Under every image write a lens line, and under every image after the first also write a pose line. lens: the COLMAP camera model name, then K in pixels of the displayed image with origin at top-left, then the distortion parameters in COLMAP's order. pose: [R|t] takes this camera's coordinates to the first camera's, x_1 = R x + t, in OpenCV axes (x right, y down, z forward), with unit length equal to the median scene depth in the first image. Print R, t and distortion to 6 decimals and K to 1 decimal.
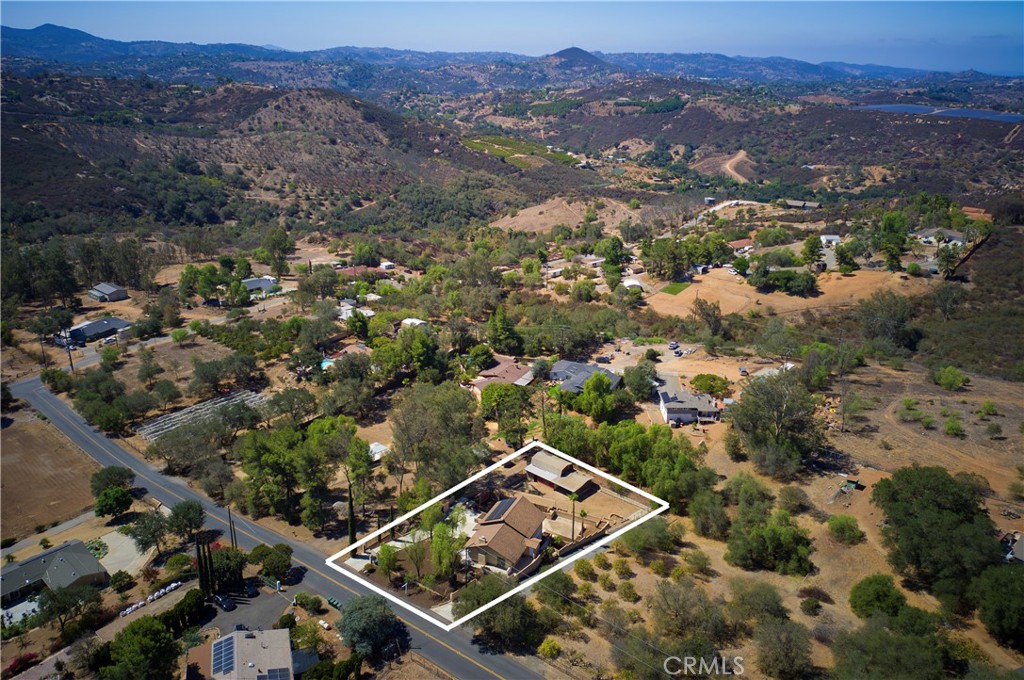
lens RADIAL K [[736.2, 0, 509.7], [0, 736.2, 330.9], [0, 0, 1]] dist [0.060420, 0.000132]
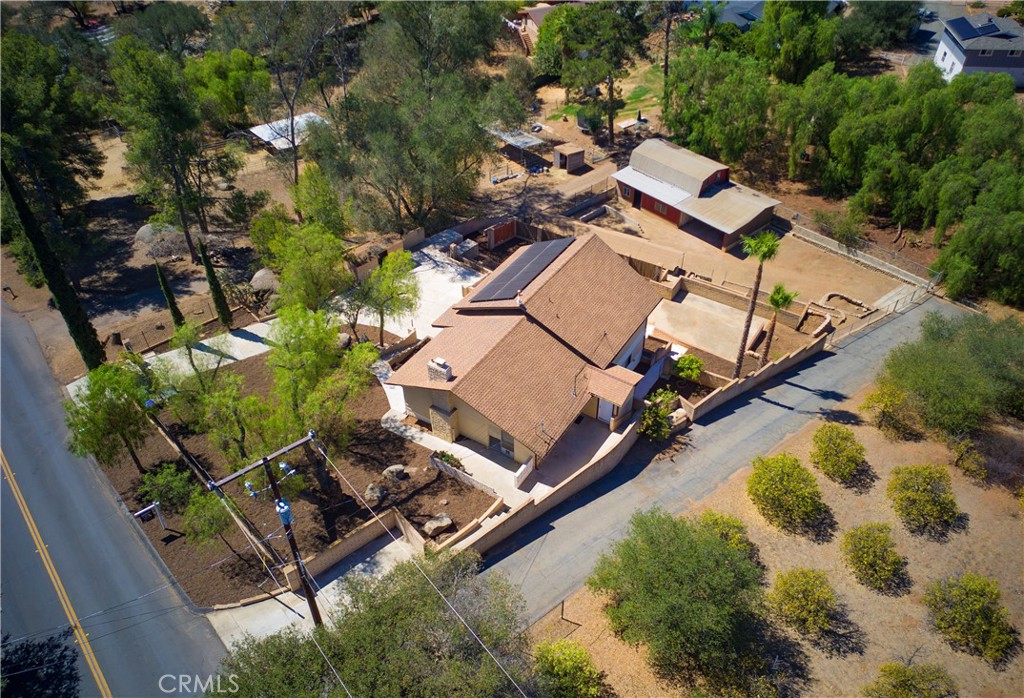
lens RADIAL K [[750.5, 0, 505.2], [0, 750.5, 346.5], [0, 0, 1]] dist [0.009219, -0.003290]
pose [[0.990035, 0.071943, -0.121055, 0.019282], [-0.024939, 0.935635, 0.352086, 0.132901], [0.138593, -0.345559, 0.928106, 0.575953]]
